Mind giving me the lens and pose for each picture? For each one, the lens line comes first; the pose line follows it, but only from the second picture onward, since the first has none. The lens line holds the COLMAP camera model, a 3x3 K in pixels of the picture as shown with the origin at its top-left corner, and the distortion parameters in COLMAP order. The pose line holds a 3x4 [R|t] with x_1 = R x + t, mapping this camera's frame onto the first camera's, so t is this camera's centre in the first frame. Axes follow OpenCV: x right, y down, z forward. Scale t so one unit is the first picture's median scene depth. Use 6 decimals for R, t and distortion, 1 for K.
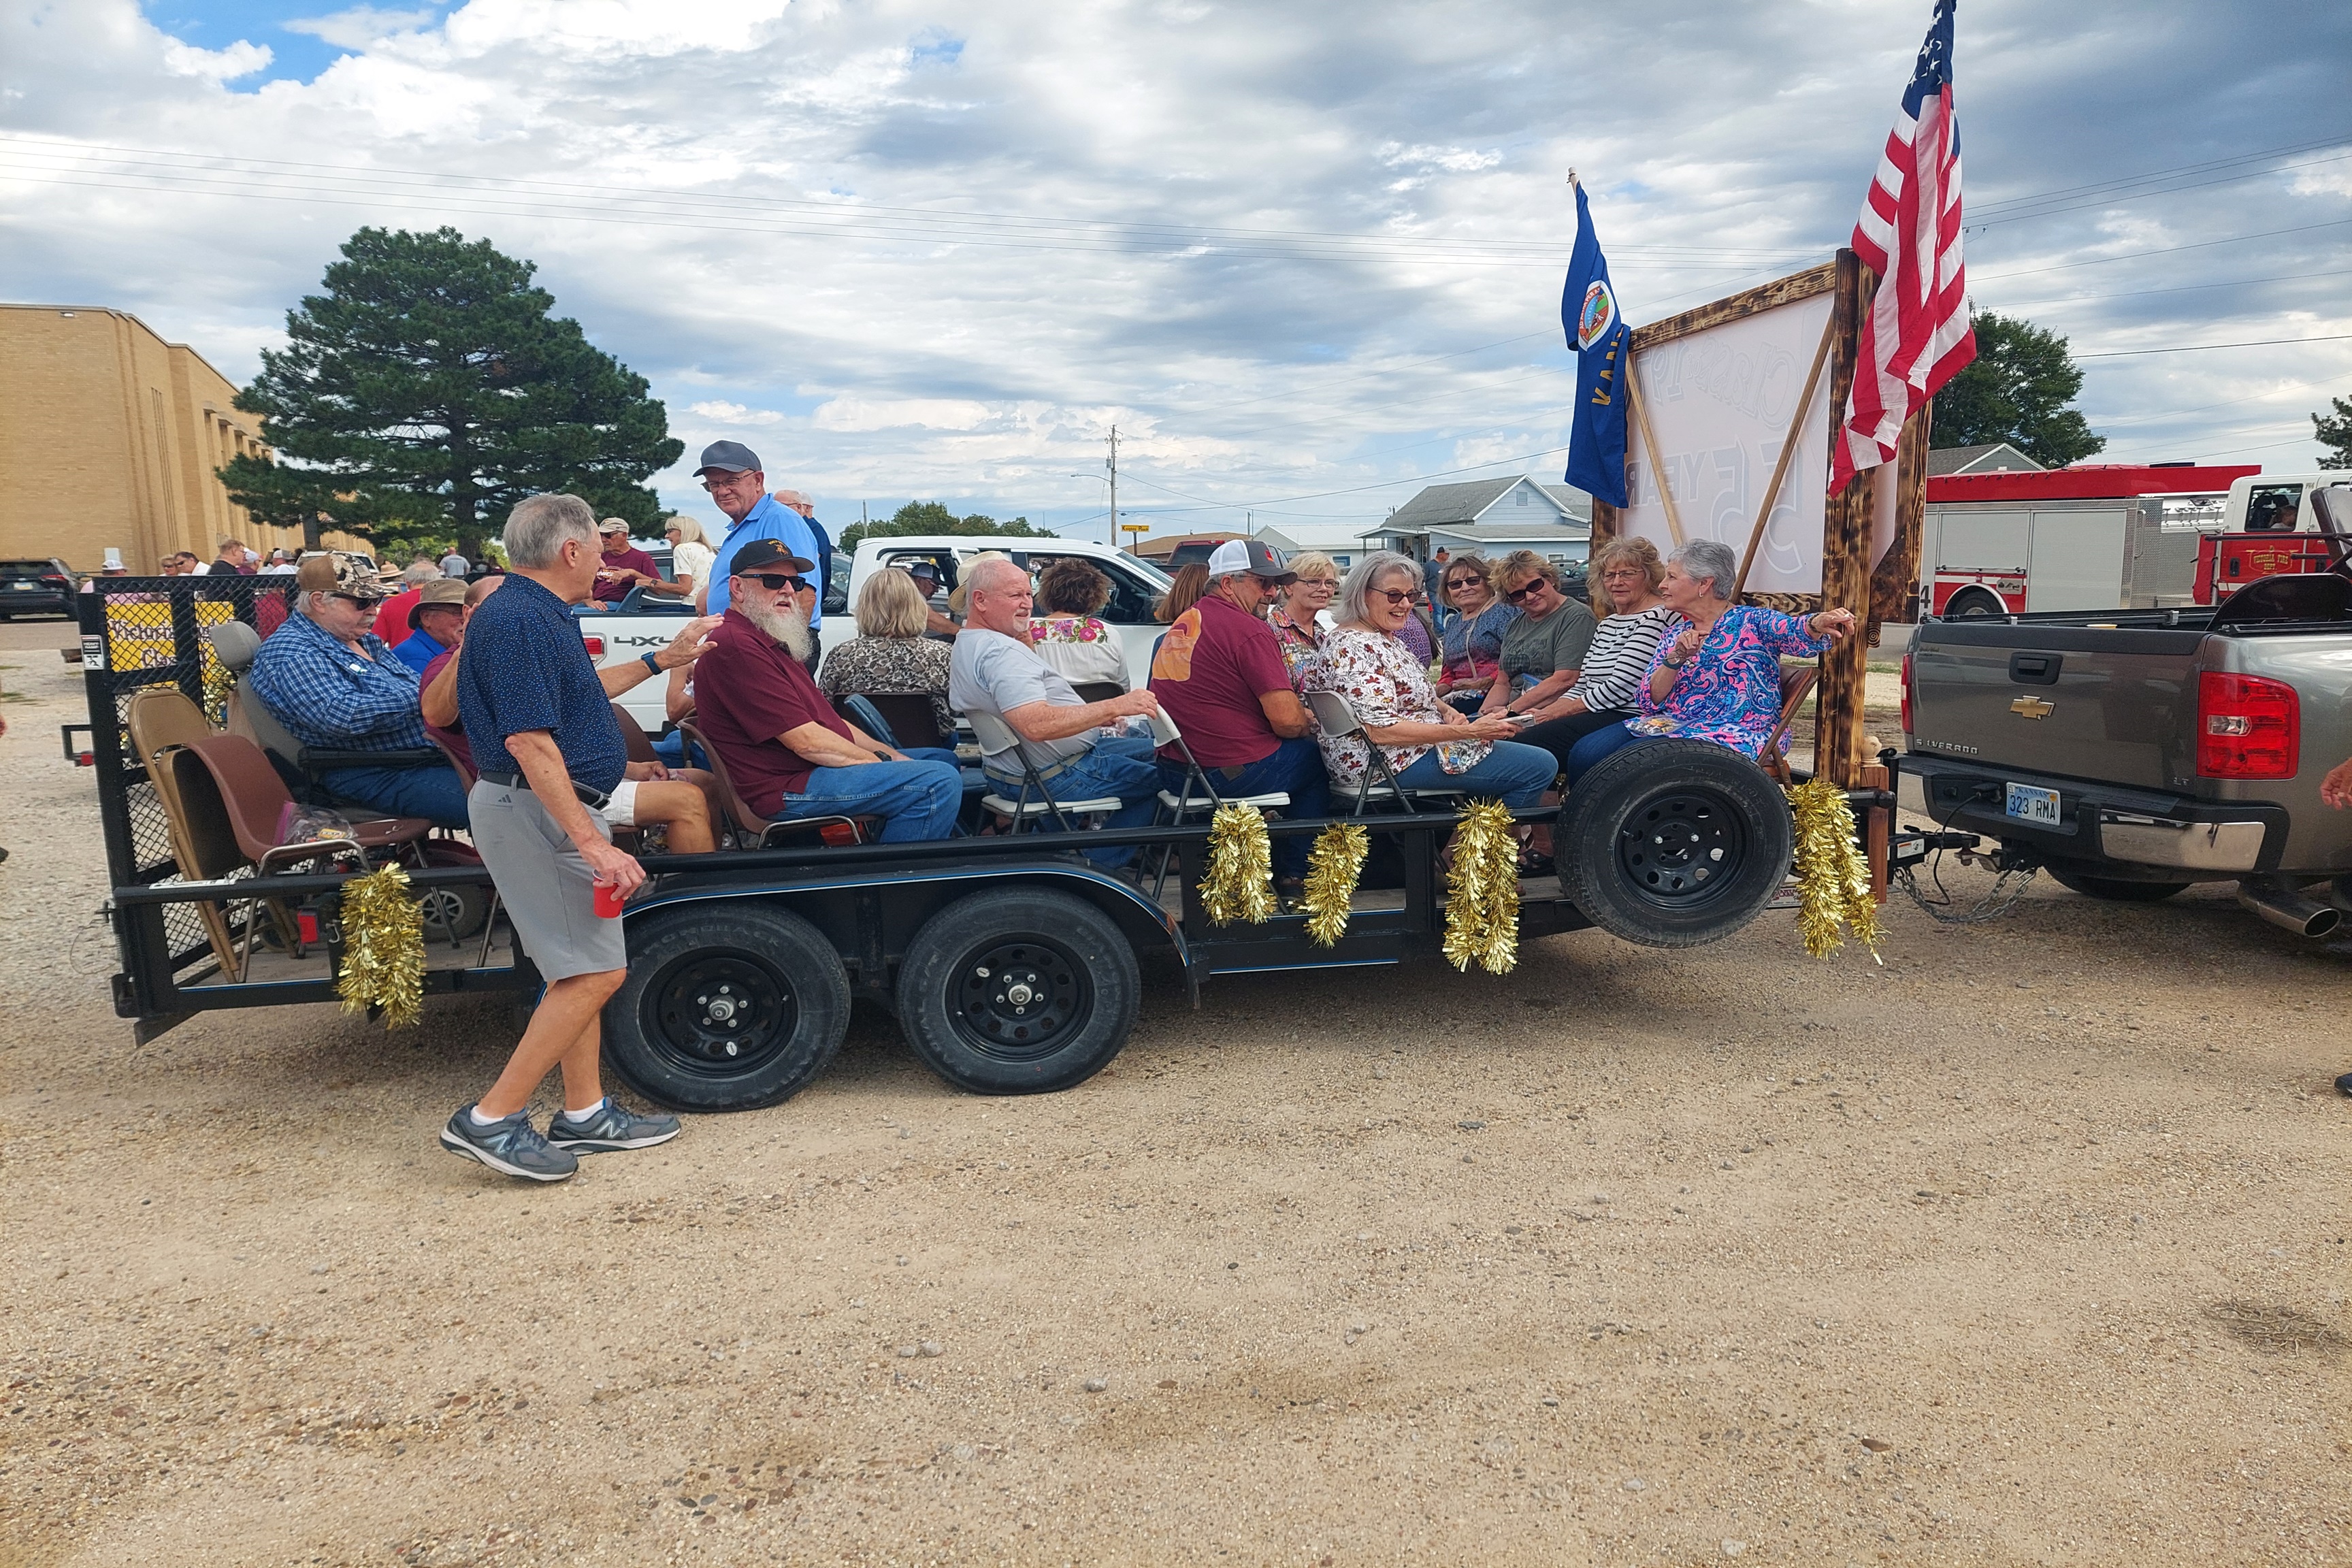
lens RADIAL K [[1682.6, 0, 1187.7], [0, 1682.6, 778.8], [0, 0, 1]] dist [0.050984, -0.060916]
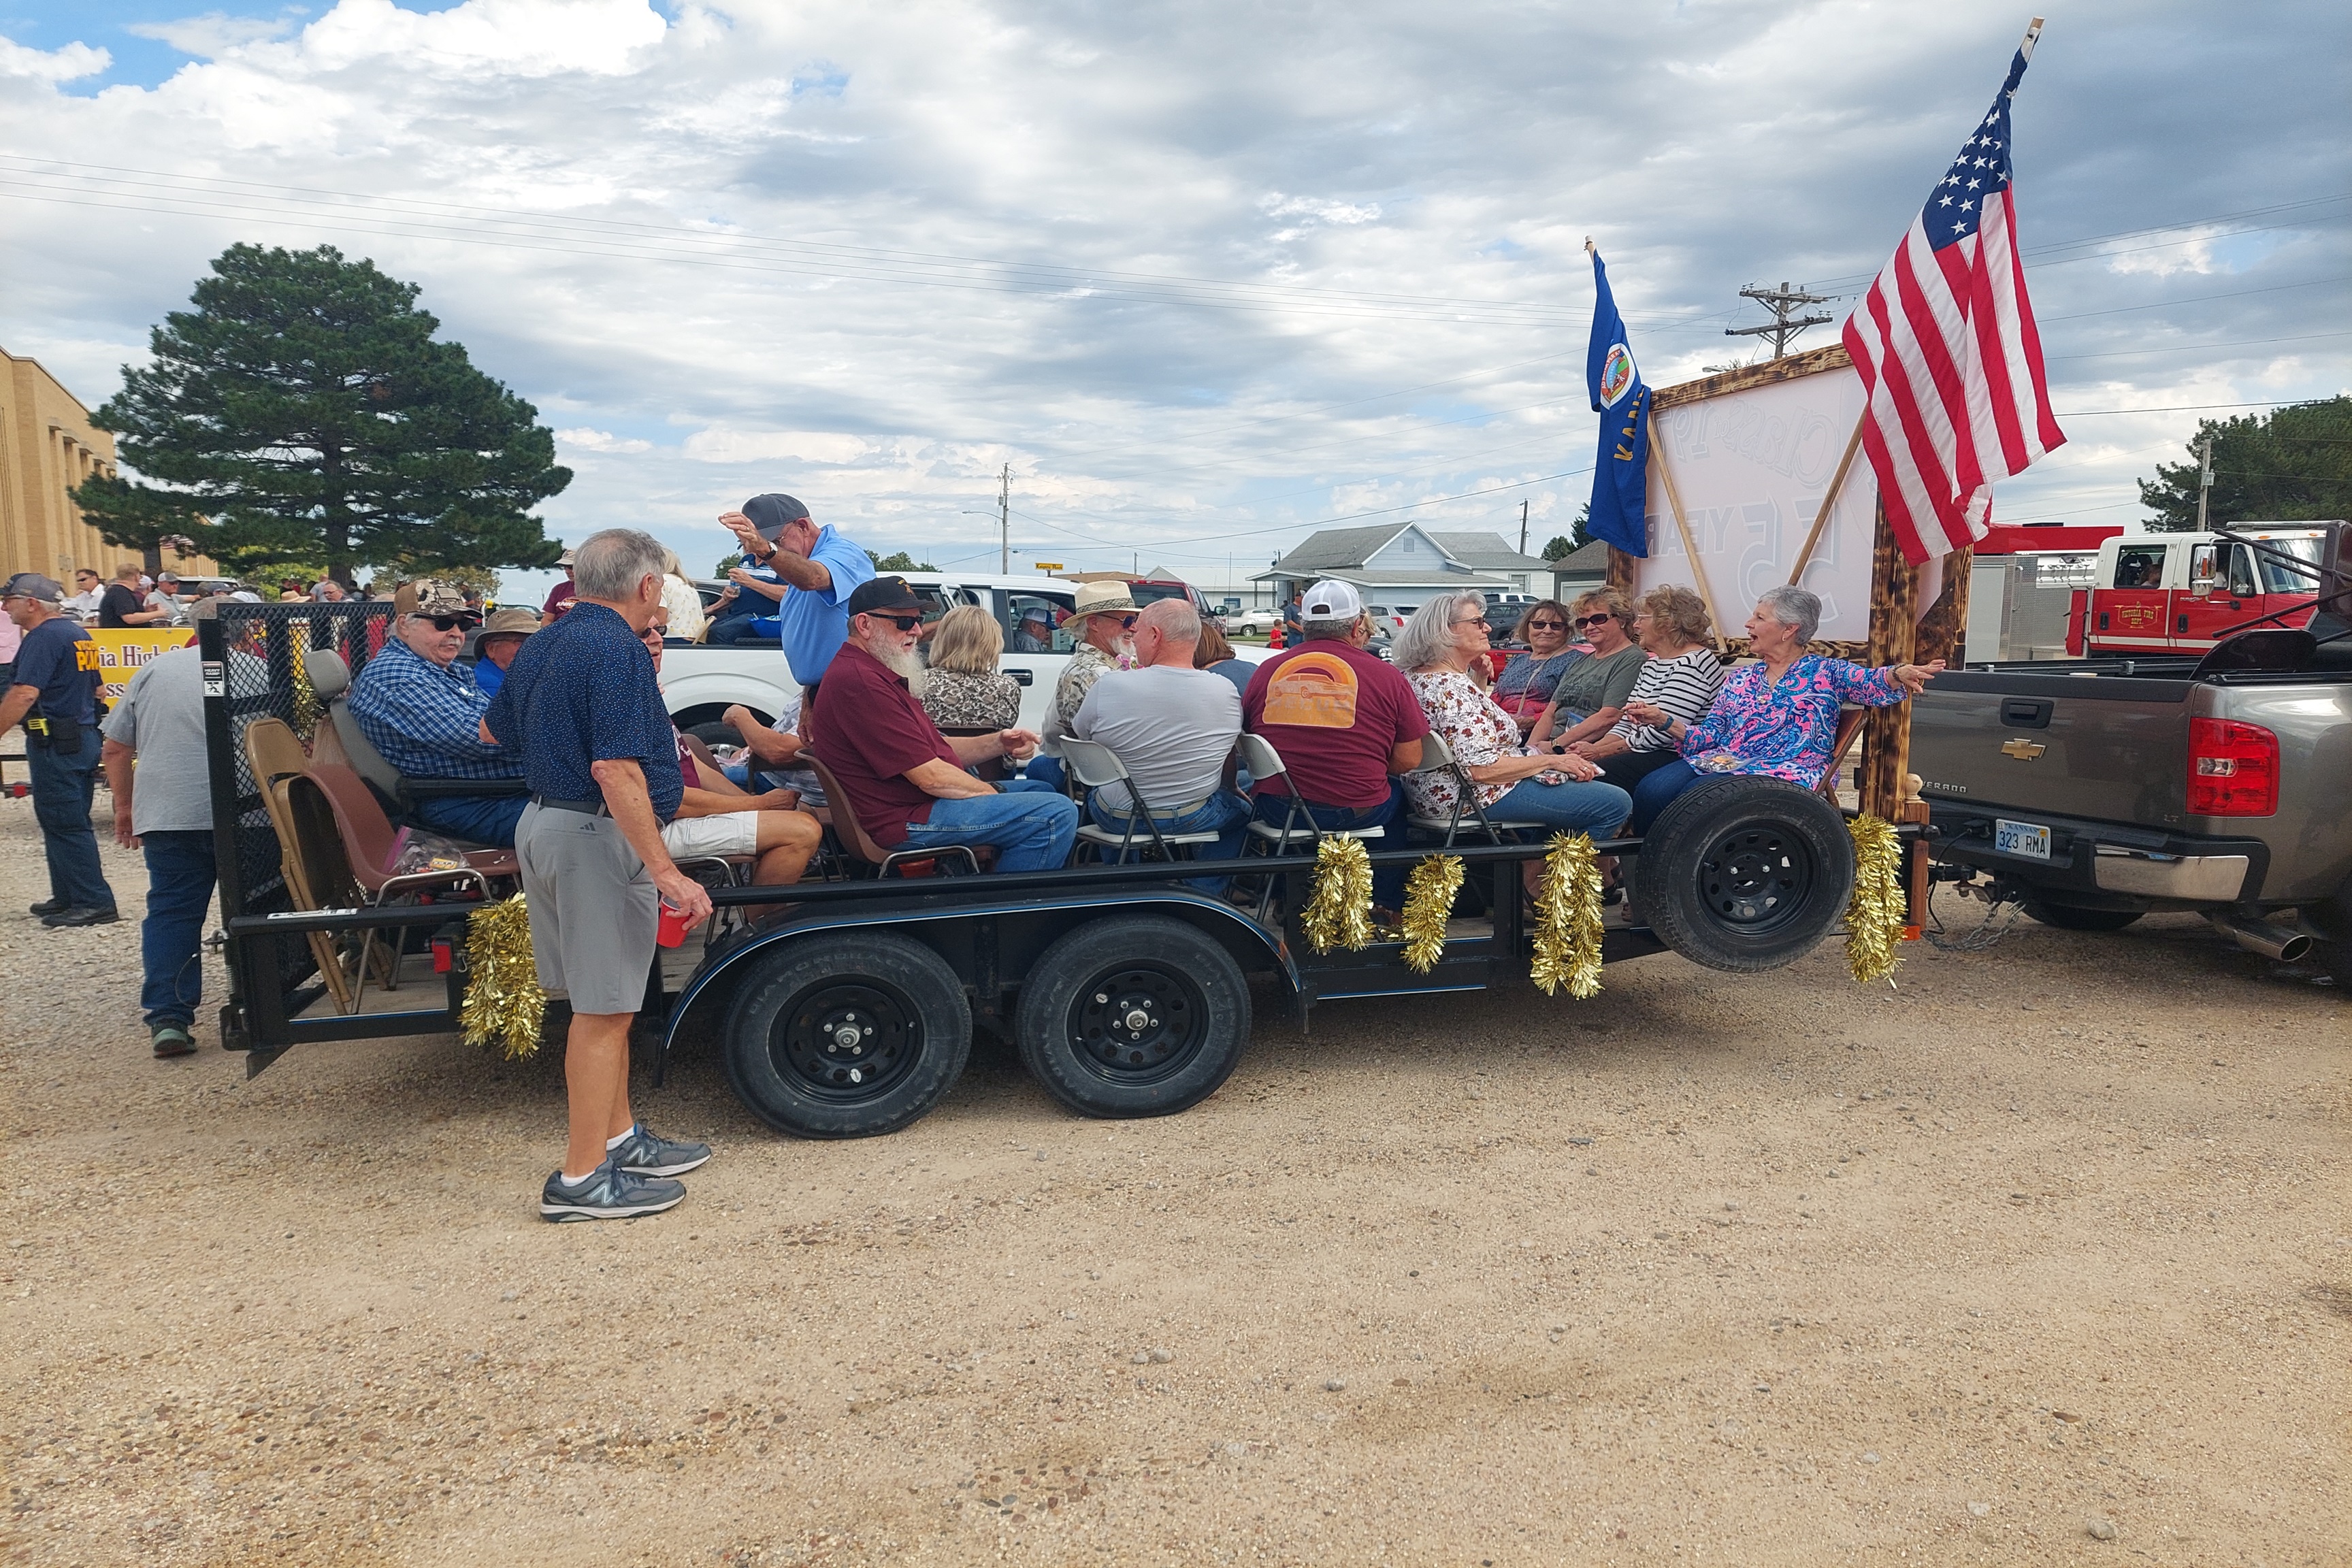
lens RADIAL K [[1681.2, 0, 1220.8], [0, 1681.2, 779.6], [0, 0, 1]] dist [0.046629, -0.050956]
pose [[0.995786, 0.005449, 0.091546, -0.106011], [-0.003366, 0.999732, -0.022891, 0.003362], [-0.091646, 0.022486, 0.995538, -0.022188]]
